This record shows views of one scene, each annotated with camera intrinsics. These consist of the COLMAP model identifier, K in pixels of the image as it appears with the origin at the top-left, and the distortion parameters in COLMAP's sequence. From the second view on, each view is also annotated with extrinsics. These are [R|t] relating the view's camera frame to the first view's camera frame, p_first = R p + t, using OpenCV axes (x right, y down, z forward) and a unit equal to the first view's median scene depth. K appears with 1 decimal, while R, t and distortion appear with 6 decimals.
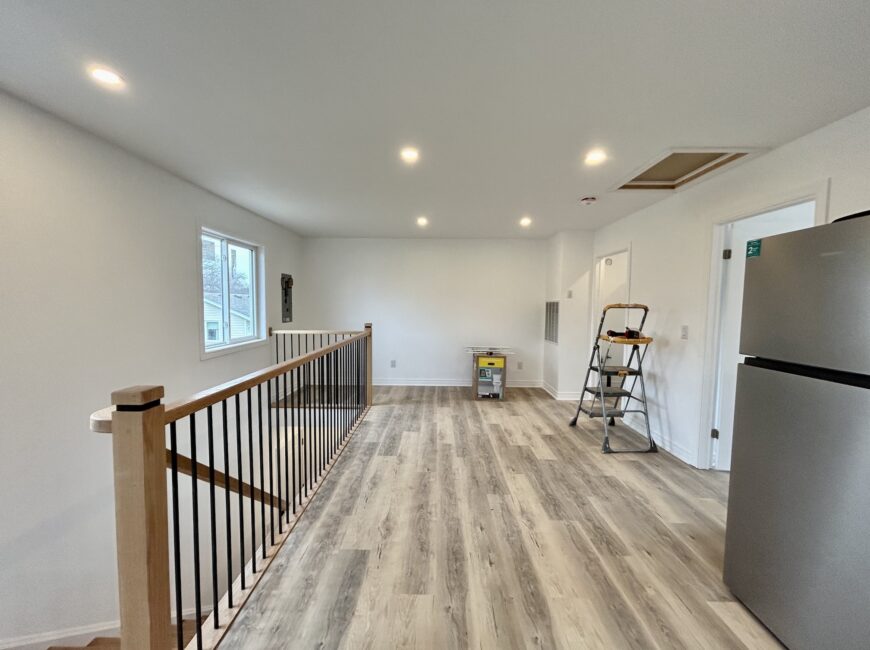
lens RADIAL K [[352.6, 0, 432.4], [0, 352.6, 326.4], [0, 0, 1]] dist [-0.000959, 0.001040]
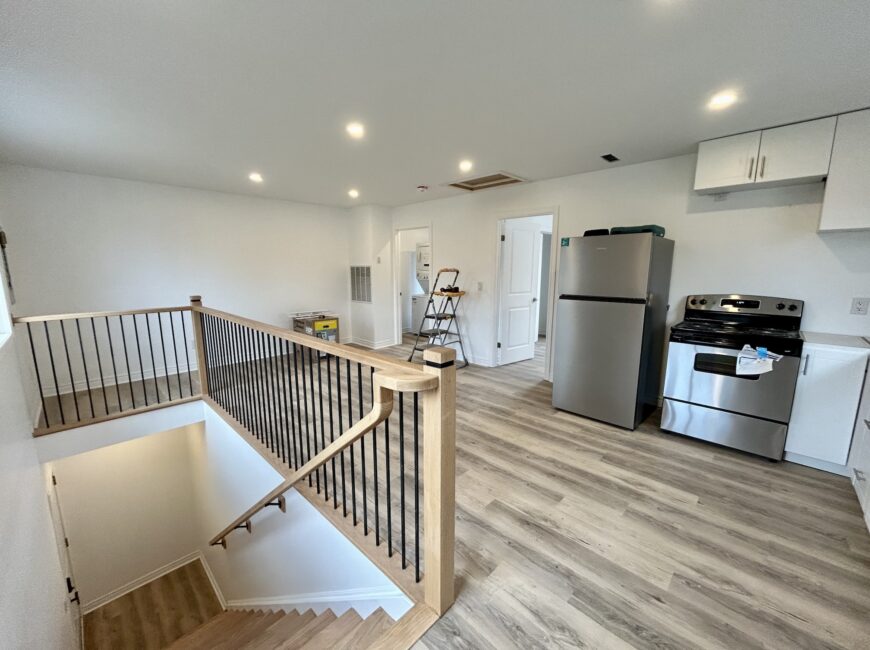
lens RADIAL K [[352.6, 0, 432.4], [0, 352.6, 326.4], [0, 0, 1]] dist [-0.000959, 0.001040]
pose [[0.686866, -0.130991, 0.714882, -0.561068], [0.054894, 0.990164, 0.128689, -0.019545], [-0.724708, -0.049149, 0.687301, 0.060209]]
